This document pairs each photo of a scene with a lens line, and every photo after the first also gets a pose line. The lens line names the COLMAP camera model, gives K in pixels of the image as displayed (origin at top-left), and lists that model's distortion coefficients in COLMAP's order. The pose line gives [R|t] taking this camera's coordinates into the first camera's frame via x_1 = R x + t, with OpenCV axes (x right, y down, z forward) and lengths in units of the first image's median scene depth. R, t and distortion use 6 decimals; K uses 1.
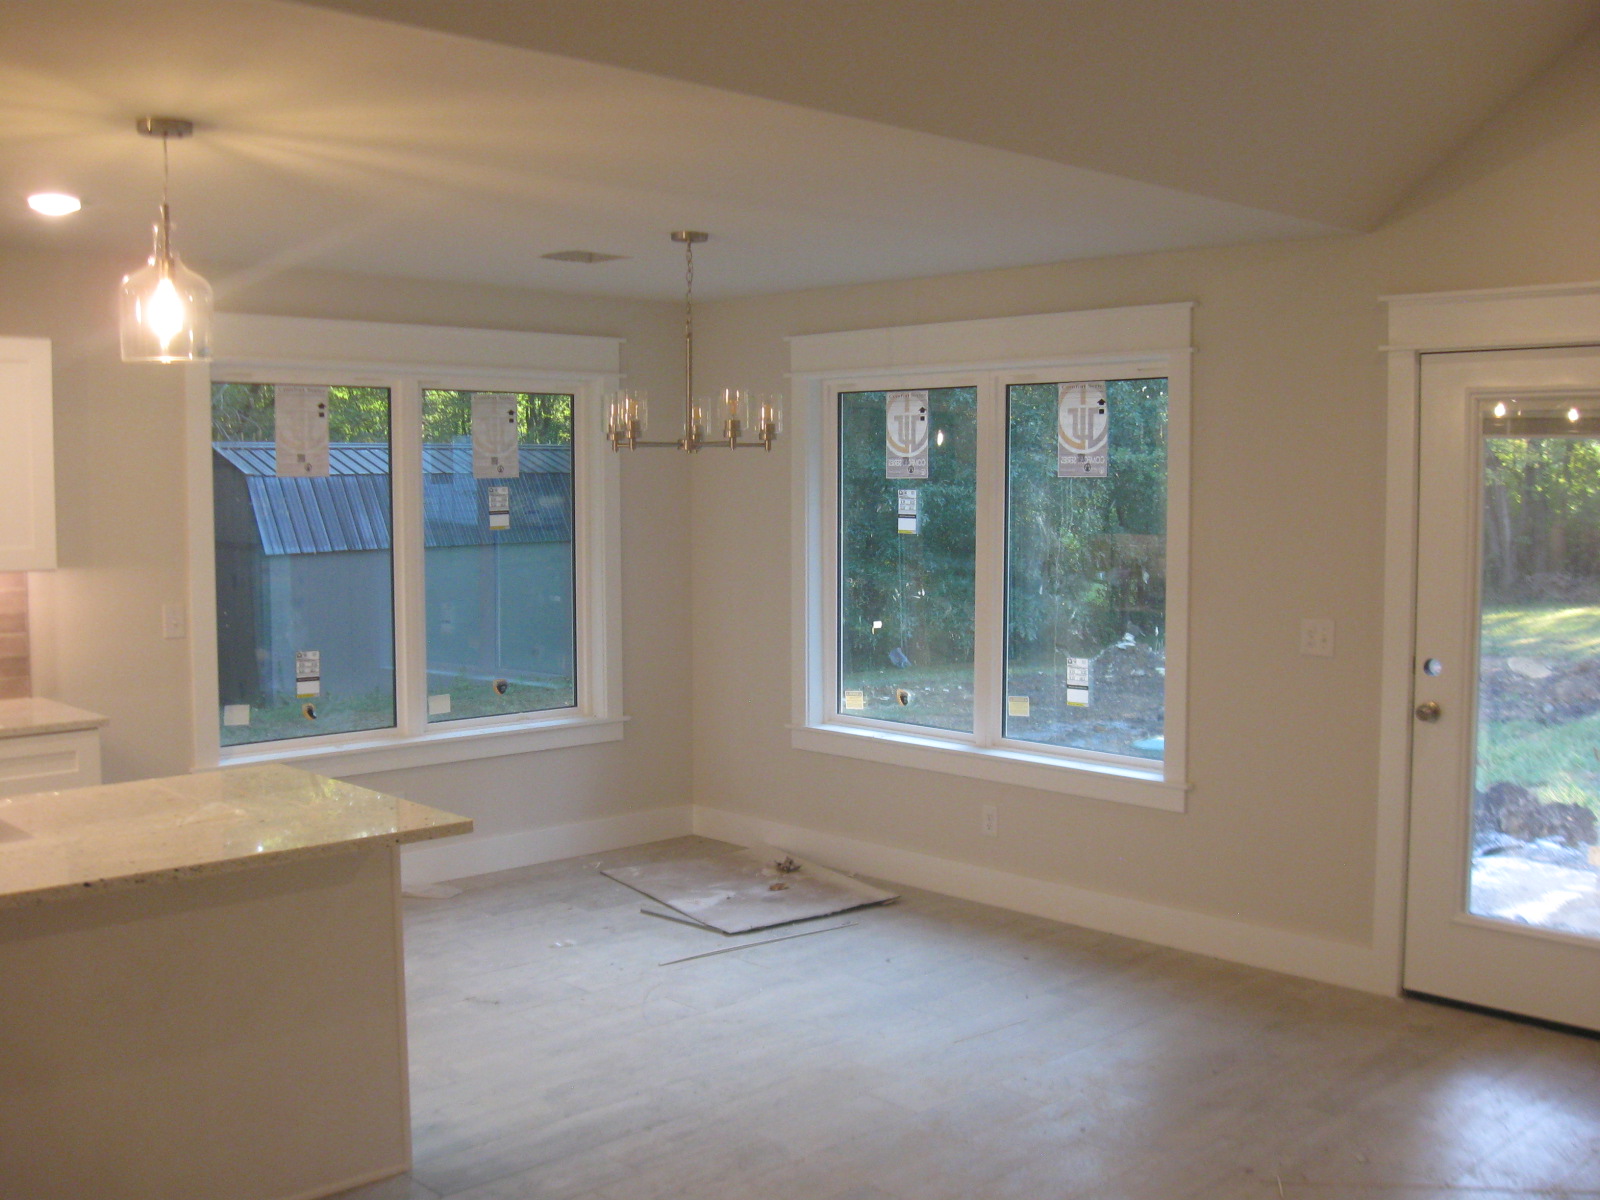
lens RADIAL K [[1642.1, 0, 810.0], [0, 1642.1, 600.3], [0, 0, 1]] dist [-0.132609, 0.056473]
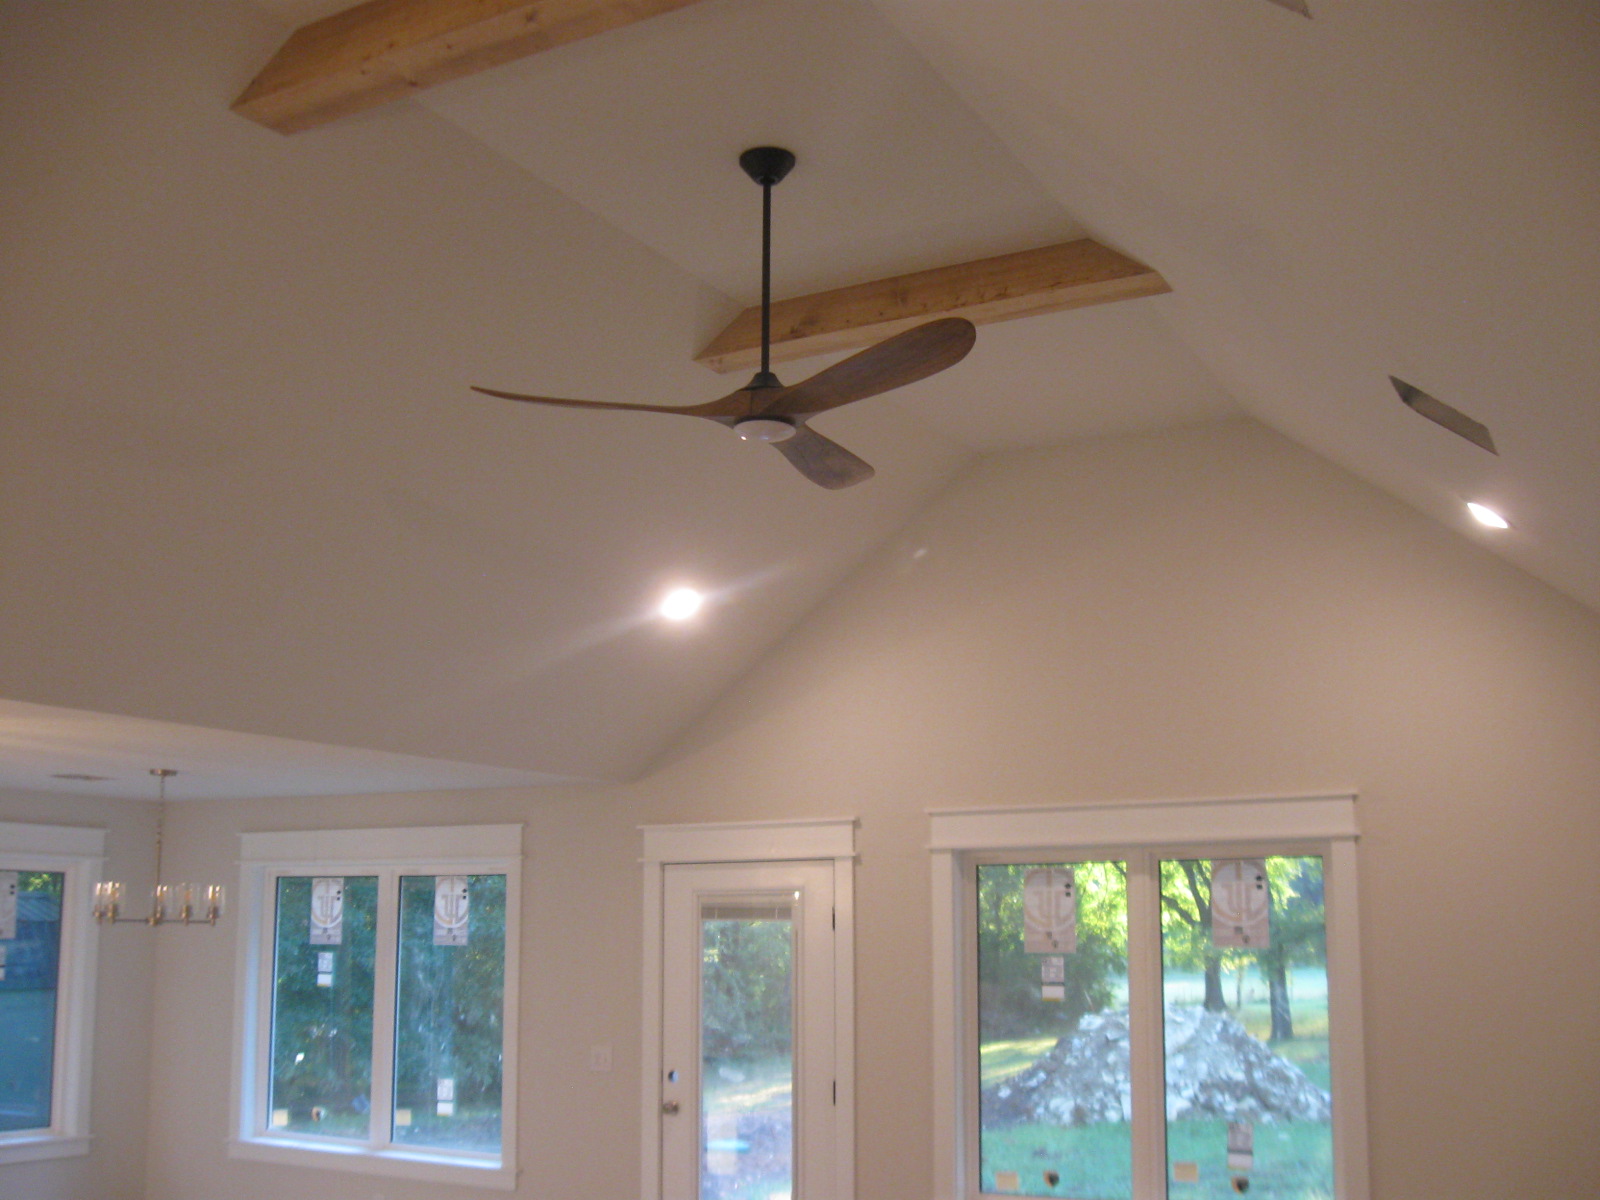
lens RADIAL K [[1642.1, 0, 810.0], [0, 1642.1, 600.3], [0, 0, 1]] dist [-0.132609, 0.056473]
pose [[0.954582, 0.054413, 0.292937, 0.036202], [0.026088, 0.964142, -0.264103, 0.012855], [-0.296803, 0.259750, 0.918933, -0.391914]]
